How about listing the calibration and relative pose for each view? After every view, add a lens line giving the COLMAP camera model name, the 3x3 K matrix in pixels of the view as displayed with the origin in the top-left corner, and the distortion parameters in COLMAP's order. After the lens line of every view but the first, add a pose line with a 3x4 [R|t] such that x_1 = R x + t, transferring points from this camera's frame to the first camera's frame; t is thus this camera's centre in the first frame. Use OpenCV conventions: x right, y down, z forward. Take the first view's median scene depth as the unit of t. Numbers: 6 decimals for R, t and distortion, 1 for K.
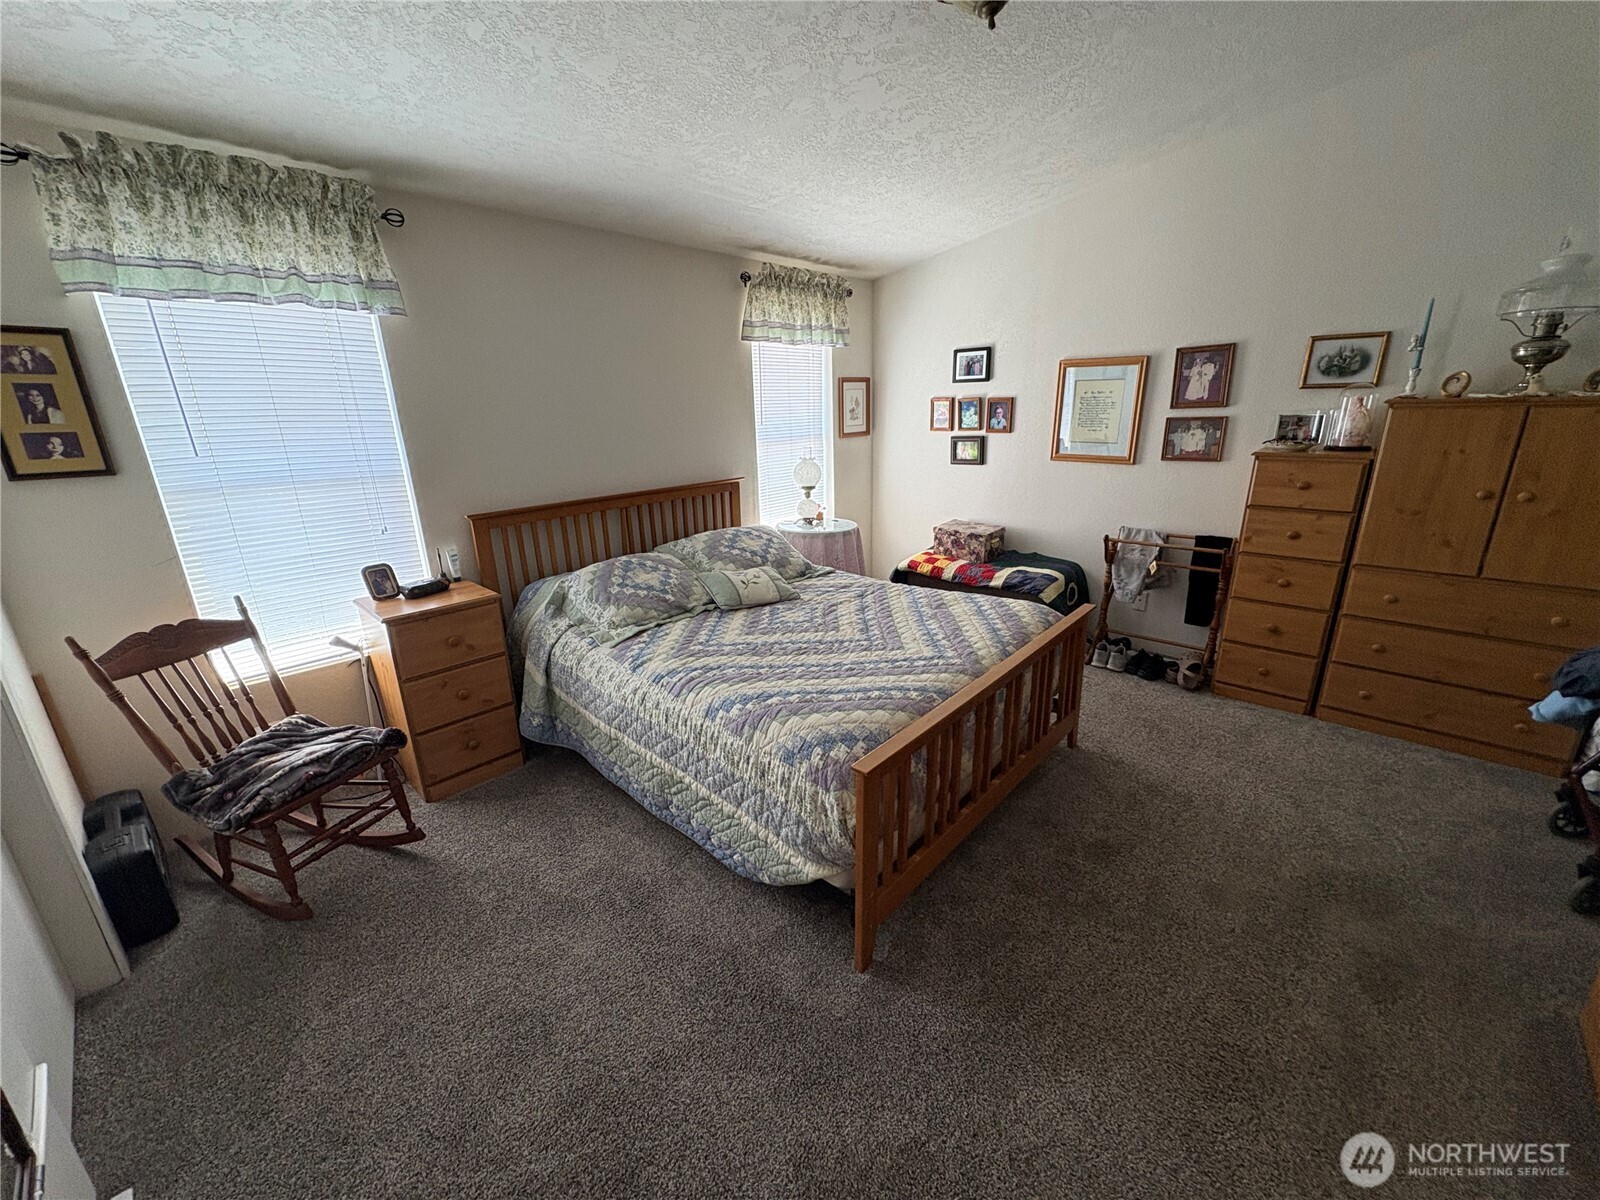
lens RADIAL K [[632.6, 0, 804.0], [0, 632.6, 600.3], [0, 0, 1]] dist [-0.003802, 0.000392]
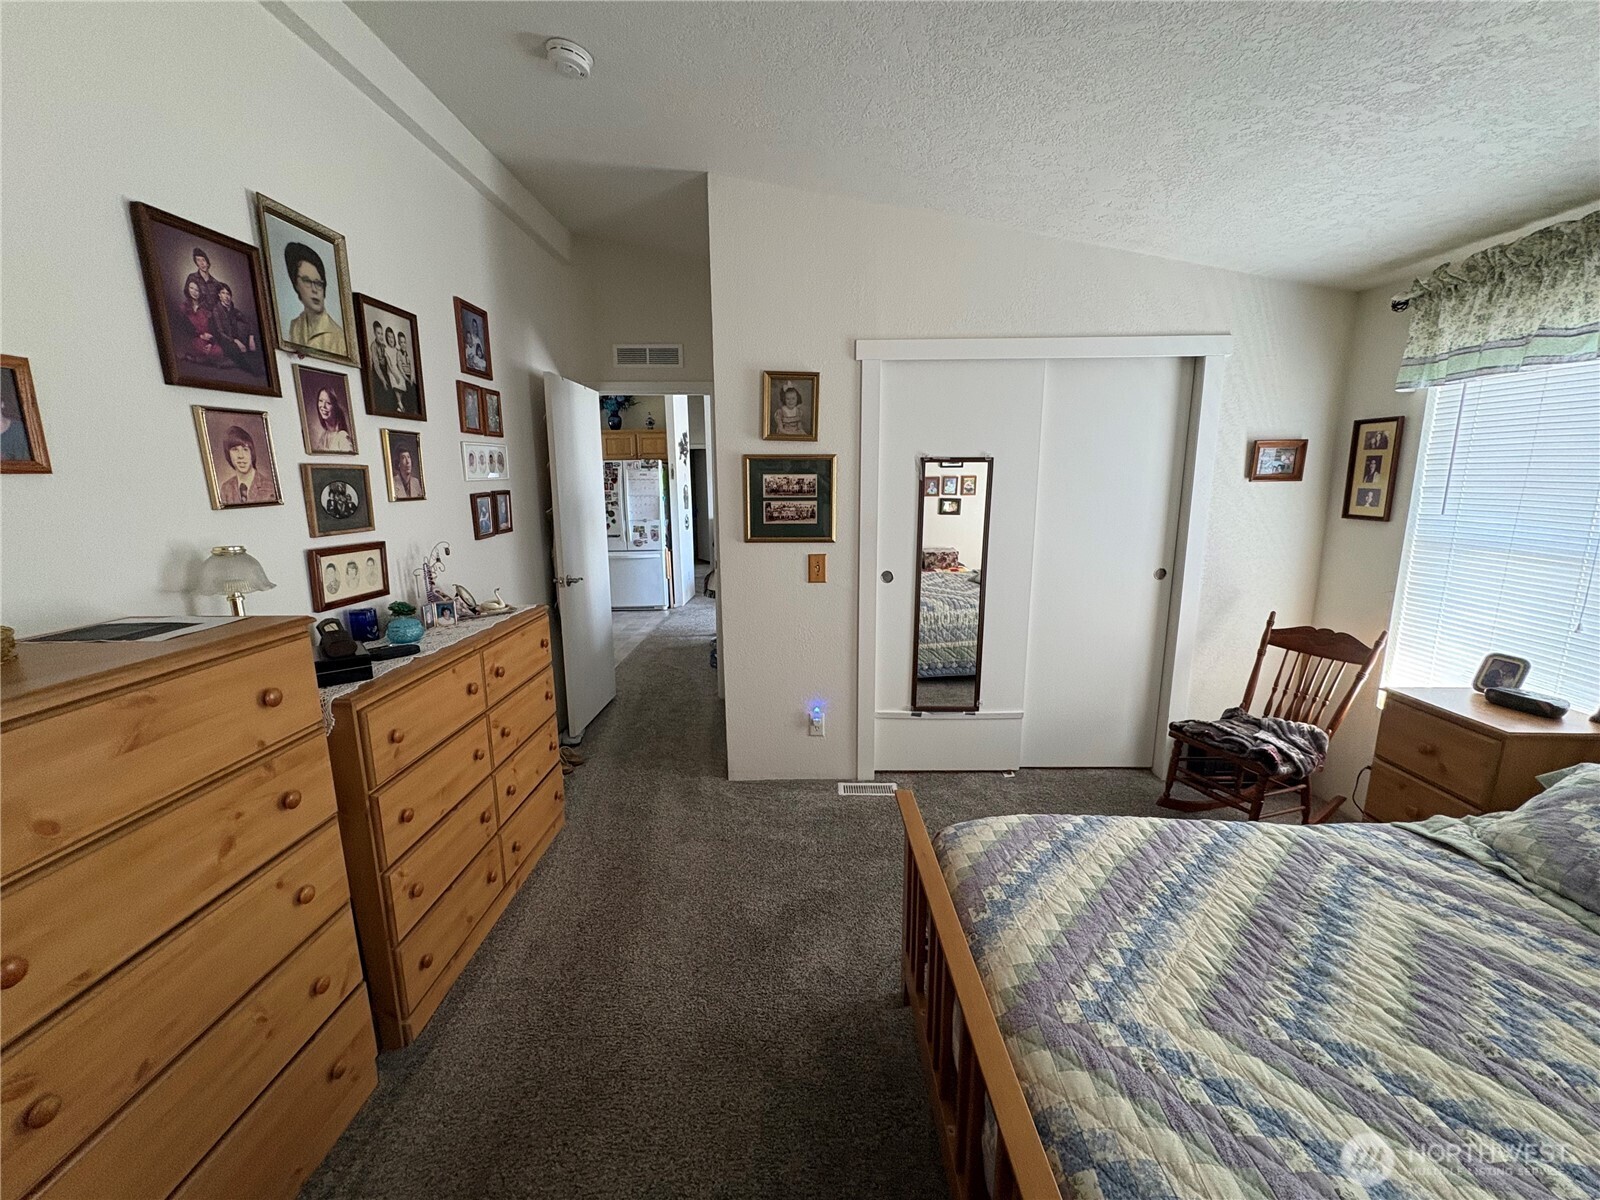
lens RADIAL K [[632.6, 0, 799.6], [0, 632.6, 595.0], [0, 0, 1]] dist [-0.003802, 0.000392]
pose [[-0.740623, 0.149274, -0.655130, 0.673307], [-0.180024, 0.895280, 0.407511, -0.358383], [0.647355, 0.419751, -0.636192, 1.047357]]
